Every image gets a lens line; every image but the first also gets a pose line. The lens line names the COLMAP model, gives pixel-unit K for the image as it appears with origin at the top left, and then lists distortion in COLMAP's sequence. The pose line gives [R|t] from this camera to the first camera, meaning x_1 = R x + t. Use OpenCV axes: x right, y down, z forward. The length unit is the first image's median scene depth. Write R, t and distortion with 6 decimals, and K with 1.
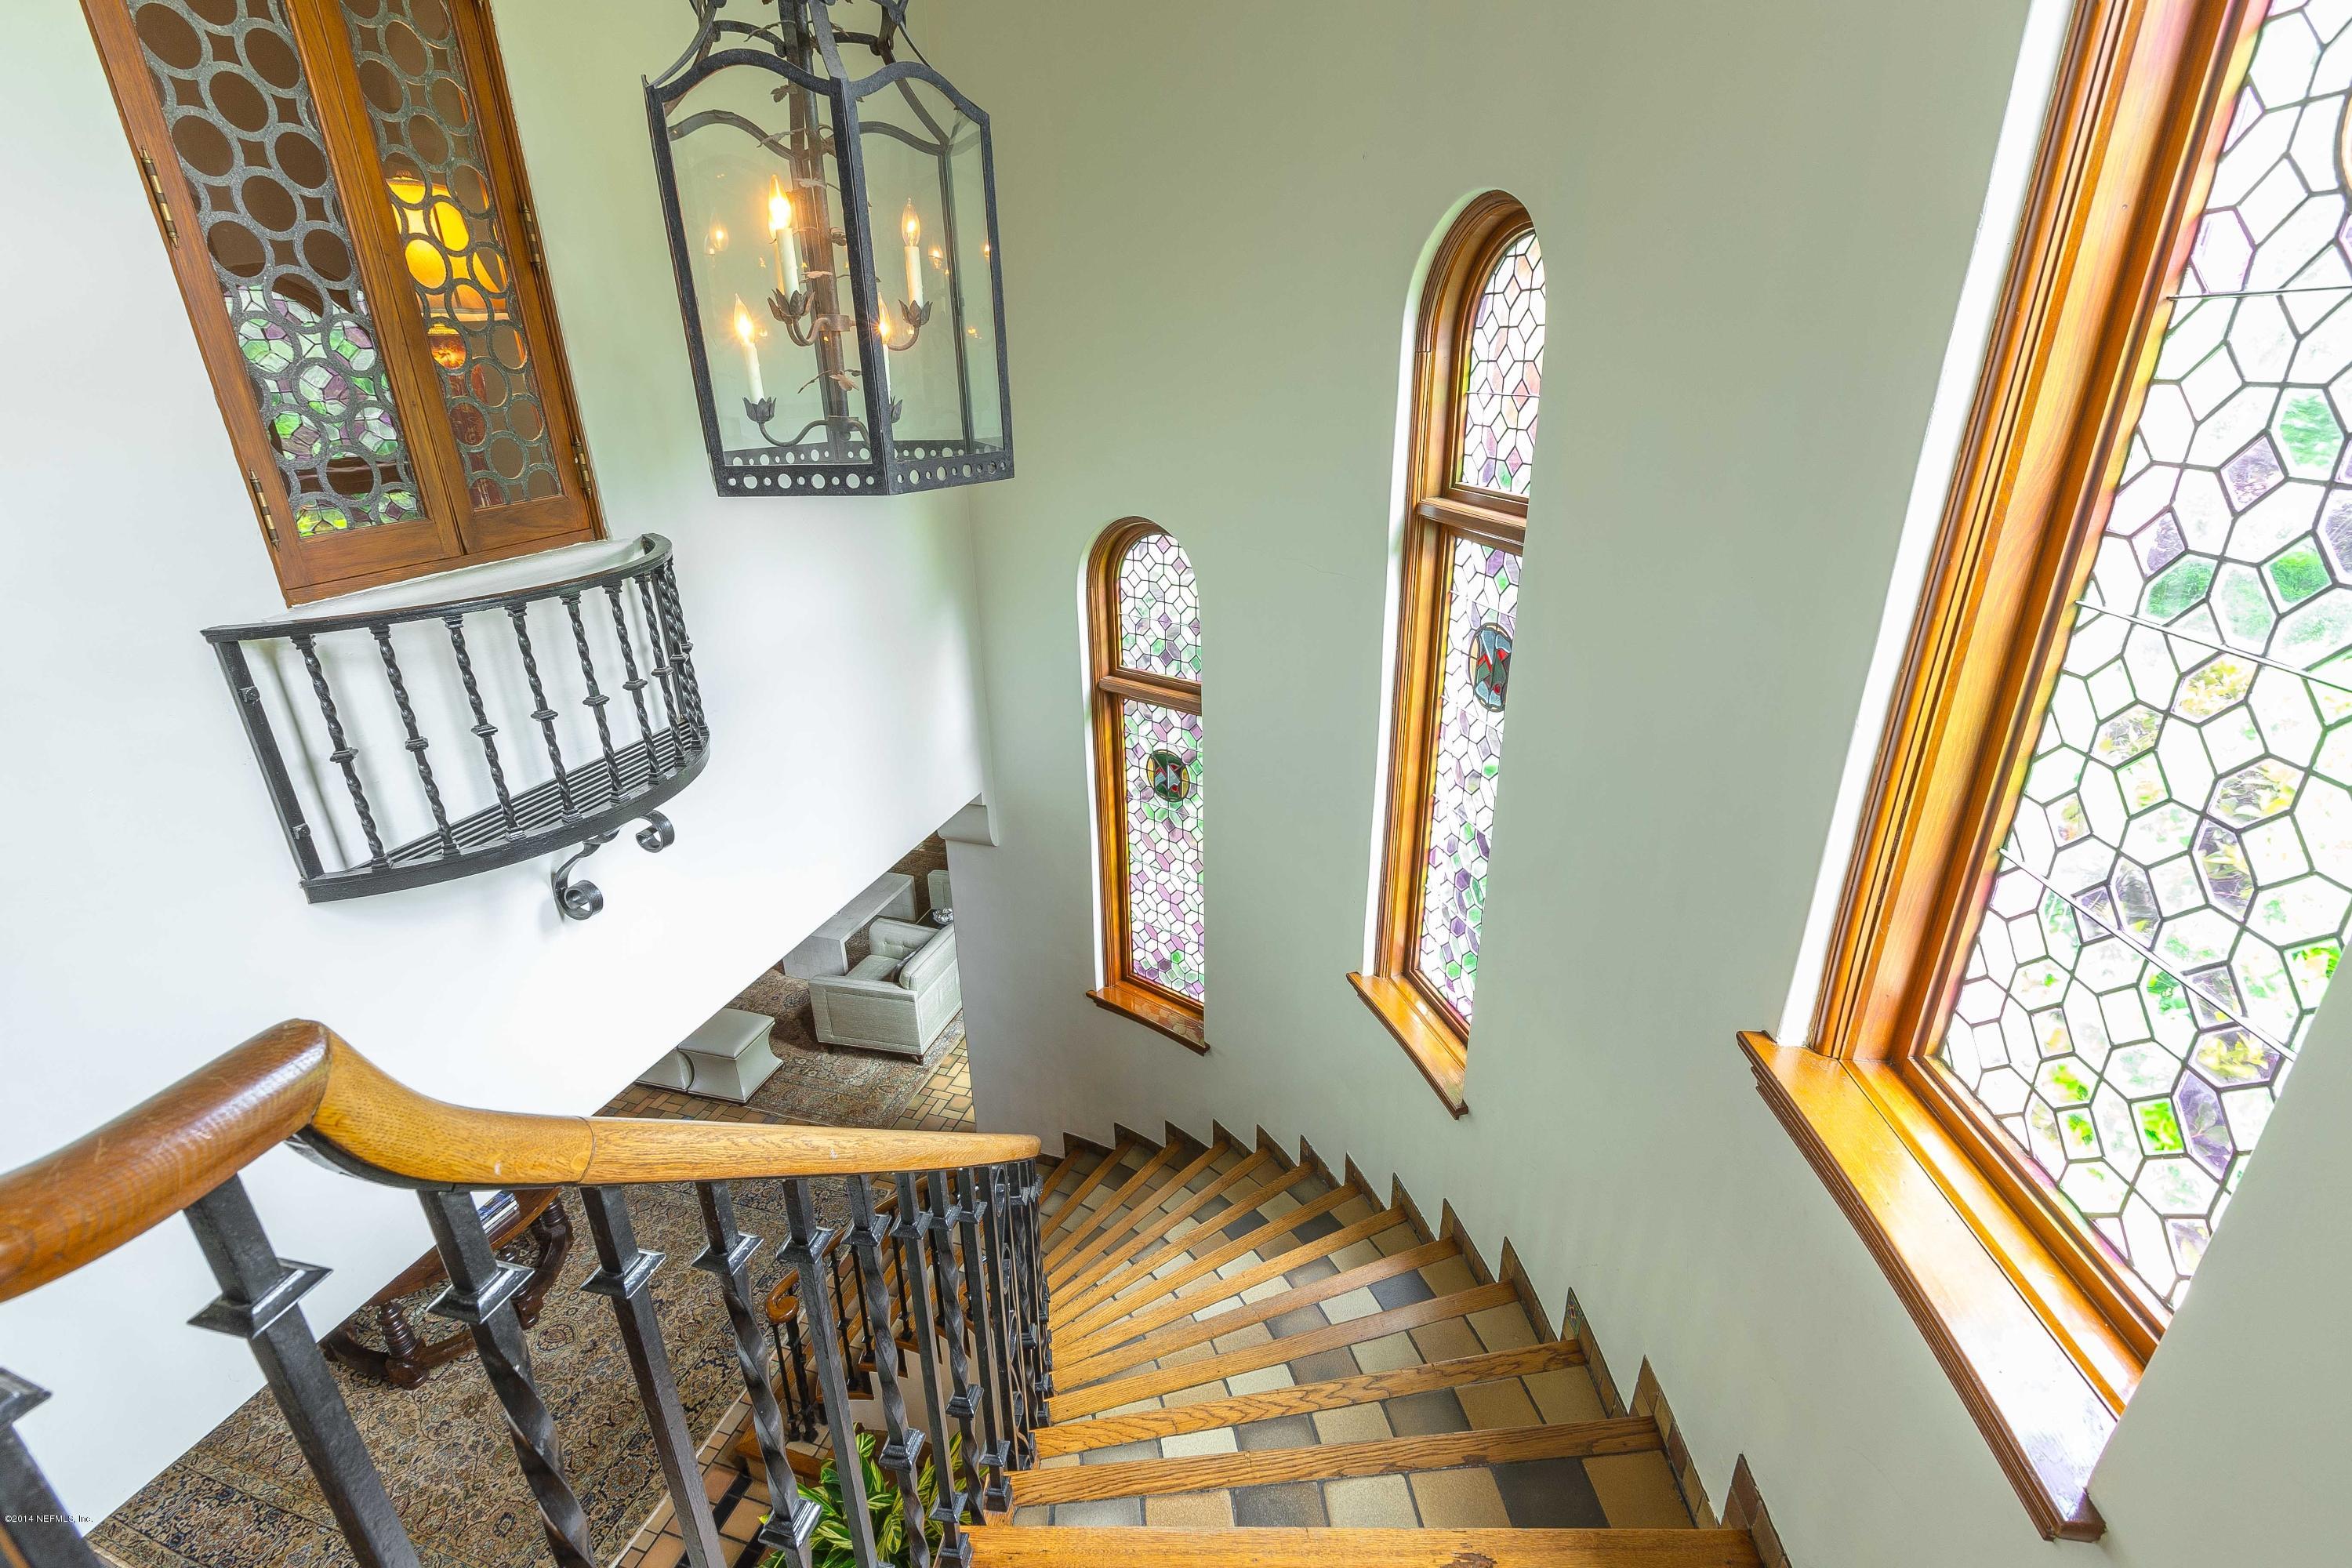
lens RADIAL K [[1071.8, 0, 1086.7], [0, 1071.8, 773.7], [0, 0, 1]] dist [-0.001572, 0.000940]
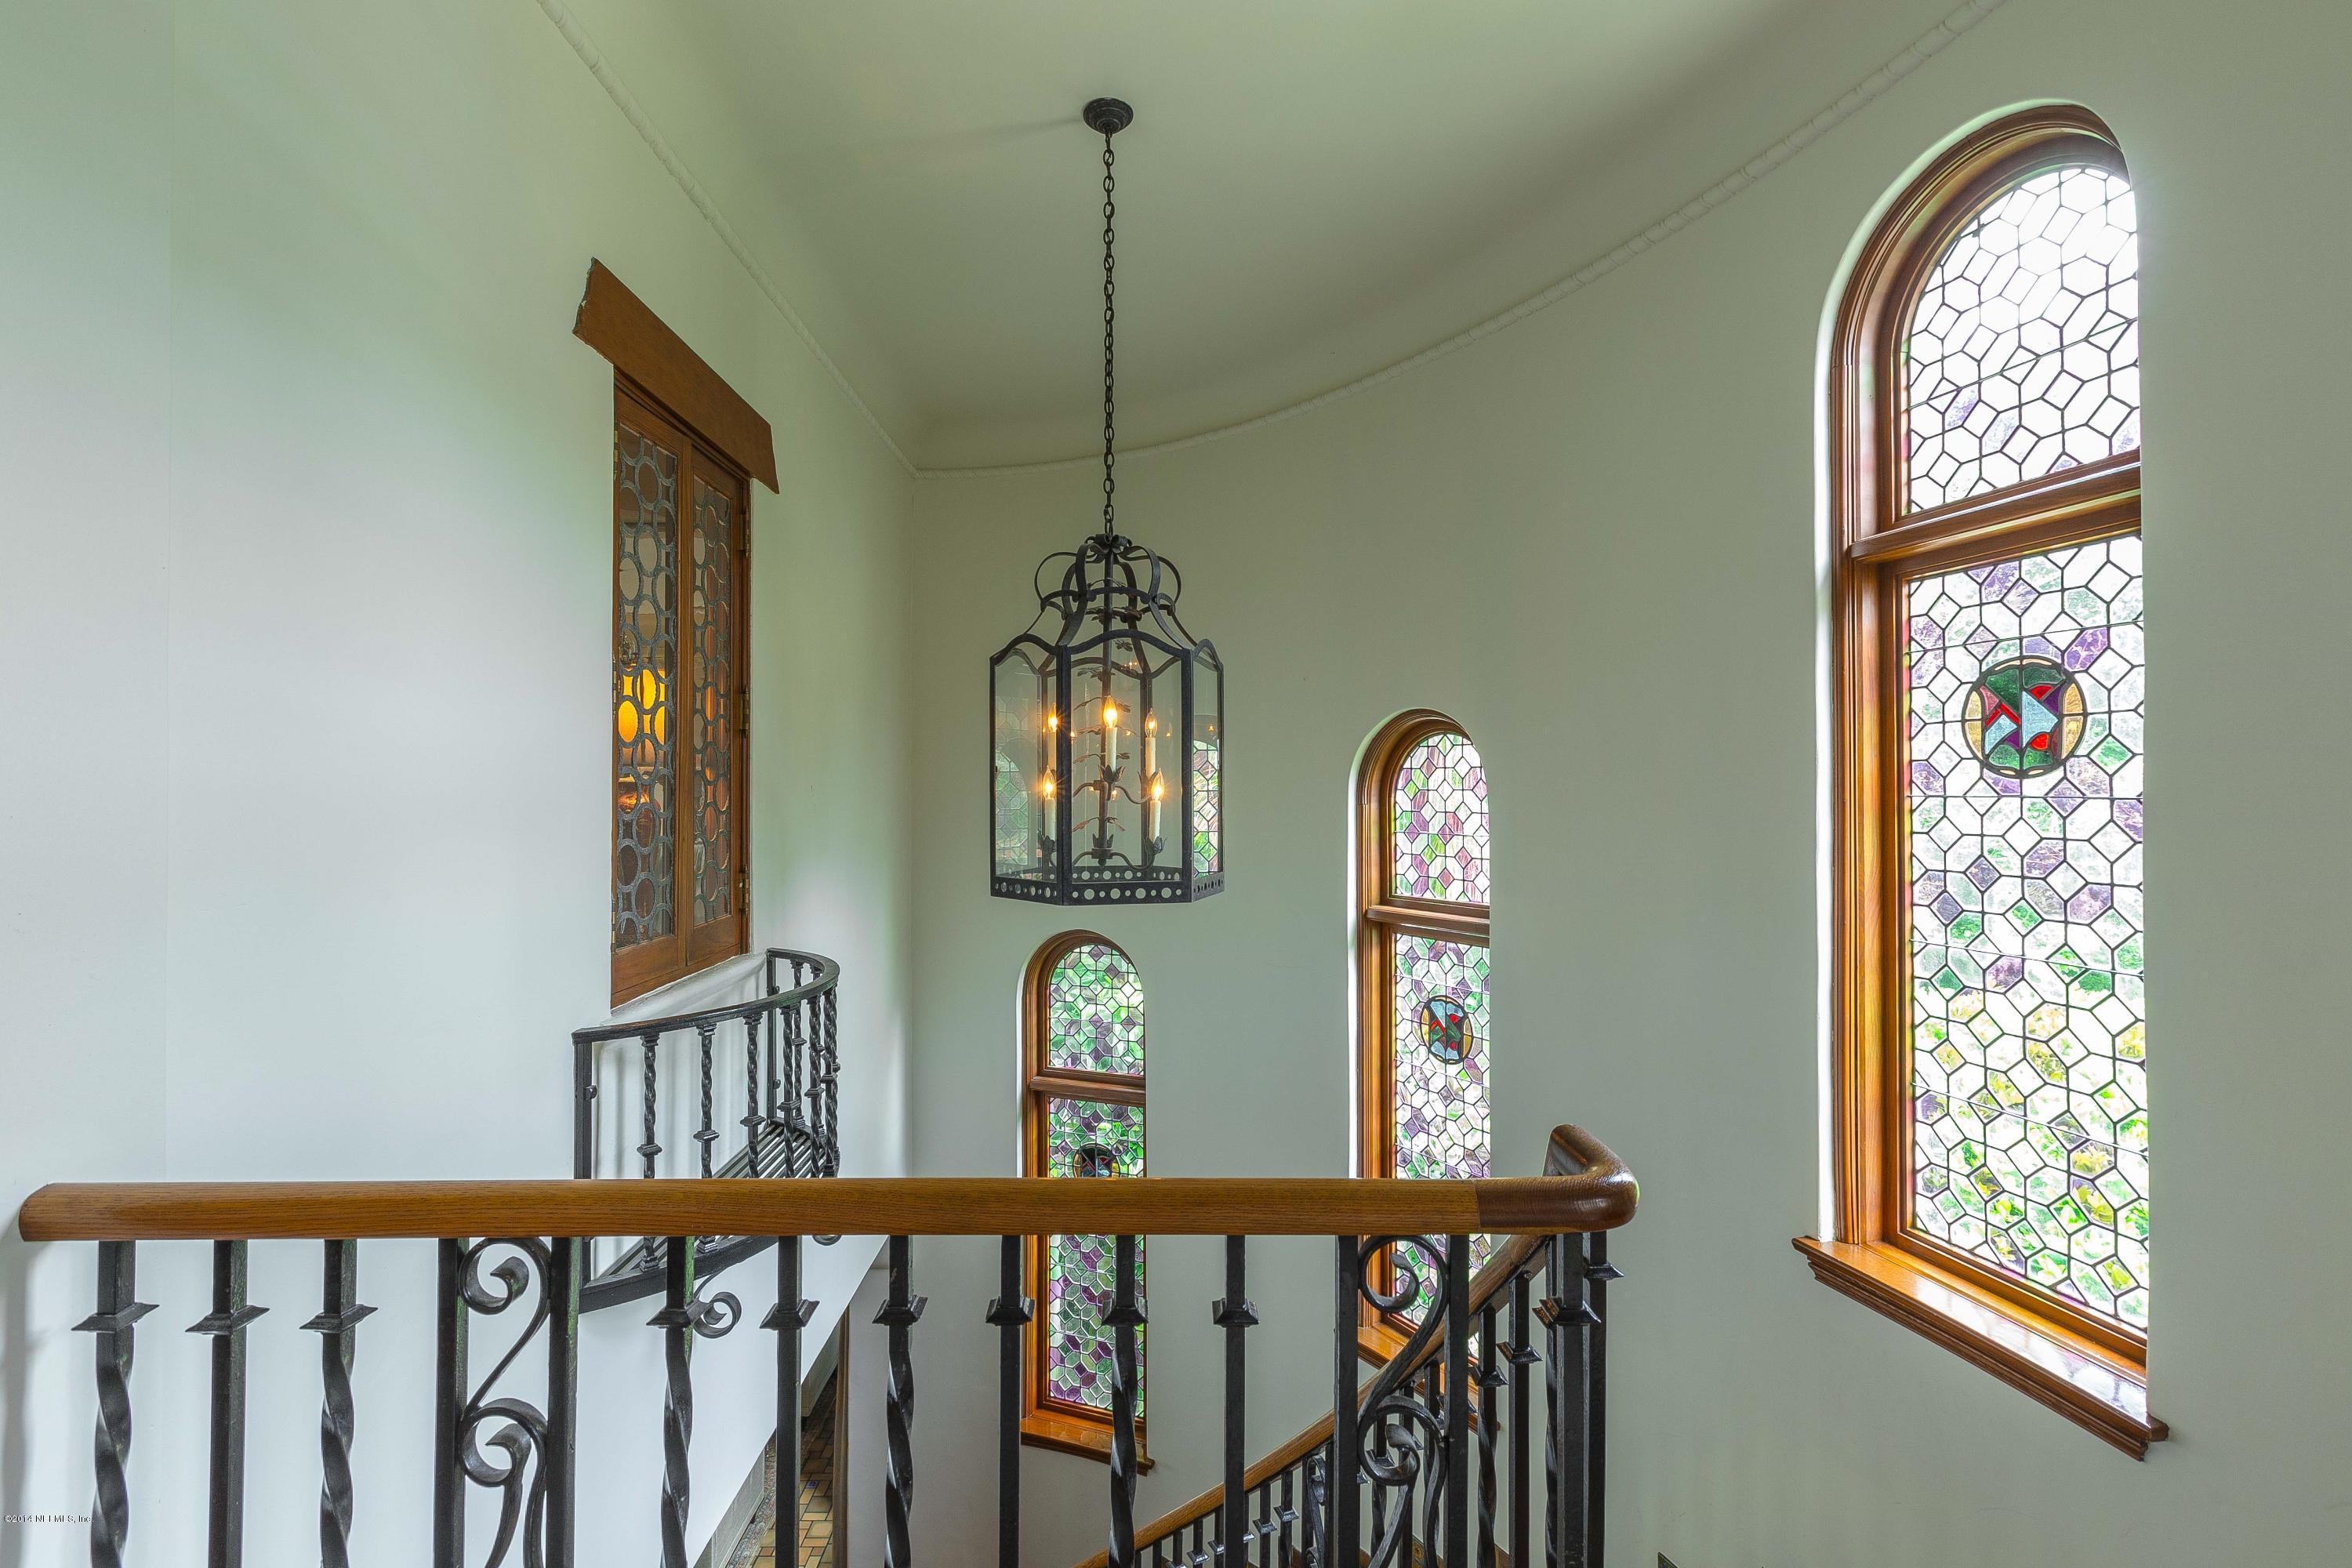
lens RADIAL K [[1088.2, 0, 1095.5], [0, 1088.2, 766.0], [0, 0, 1]] dist [-0.000174, -0.001012]
pose [[0.950431, 0.023157, 0.310073, -0.667558], [0.098482, 0.923463, -0.370833, 0.081189], [-0.294928, 0.382988, 0.875407, -0.247242]]
